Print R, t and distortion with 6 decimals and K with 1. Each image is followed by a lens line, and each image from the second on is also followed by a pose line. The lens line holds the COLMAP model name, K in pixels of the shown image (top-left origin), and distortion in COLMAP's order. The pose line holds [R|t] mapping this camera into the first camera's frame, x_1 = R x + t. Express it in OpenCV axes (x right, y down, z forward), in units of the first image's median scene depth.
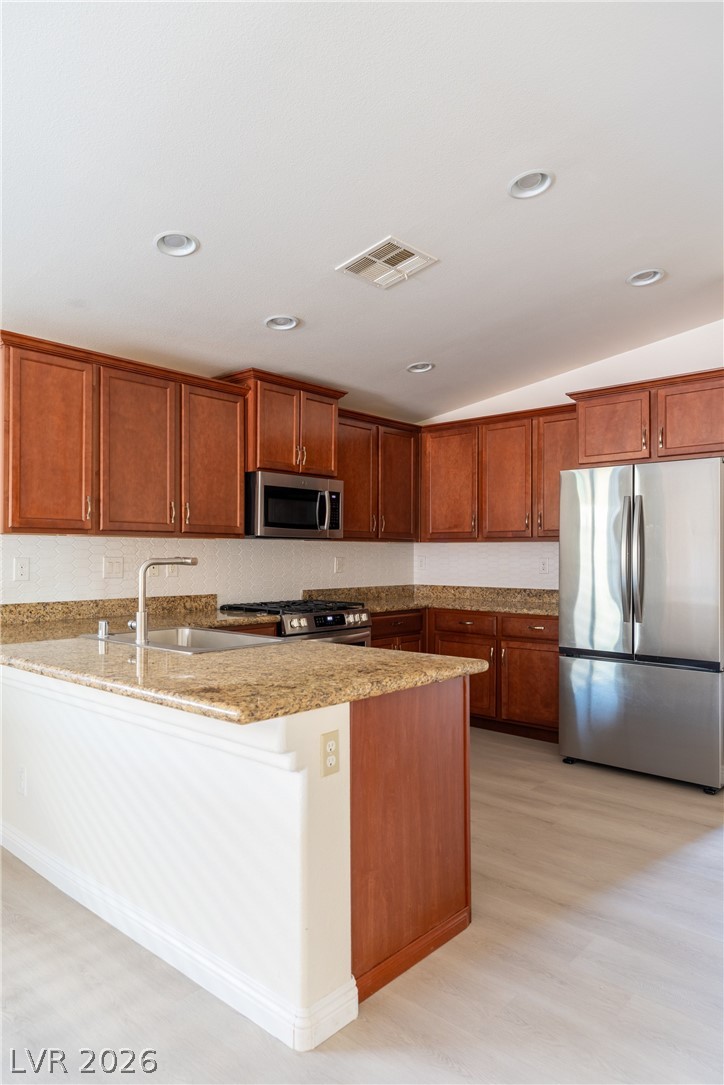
lens RADIAL K [[699.1, 0, 364.3], [0, 699.1, 547.0], [0, 0, 1]] dist [-0.002935, 0.000193]
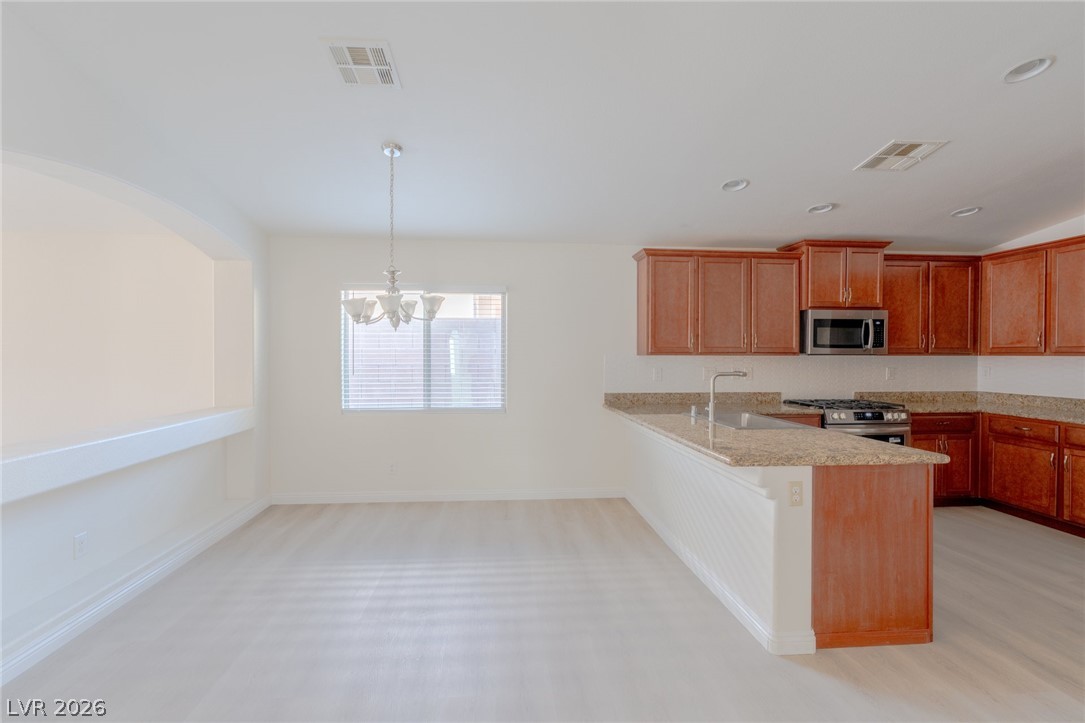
lens RADIAL K [[497.2, 0, 542.5], [0, 497.2, 361.5], [0, 0, 1]] dist [-0.001784, 0.000195]
pose [[0.739222, 0.010991, -0.673372, 0.146196], [0.005570, 0.999733, 0.022433, -0.028743], [0.673438, -0.020334, 0.738964, -0.148587]]
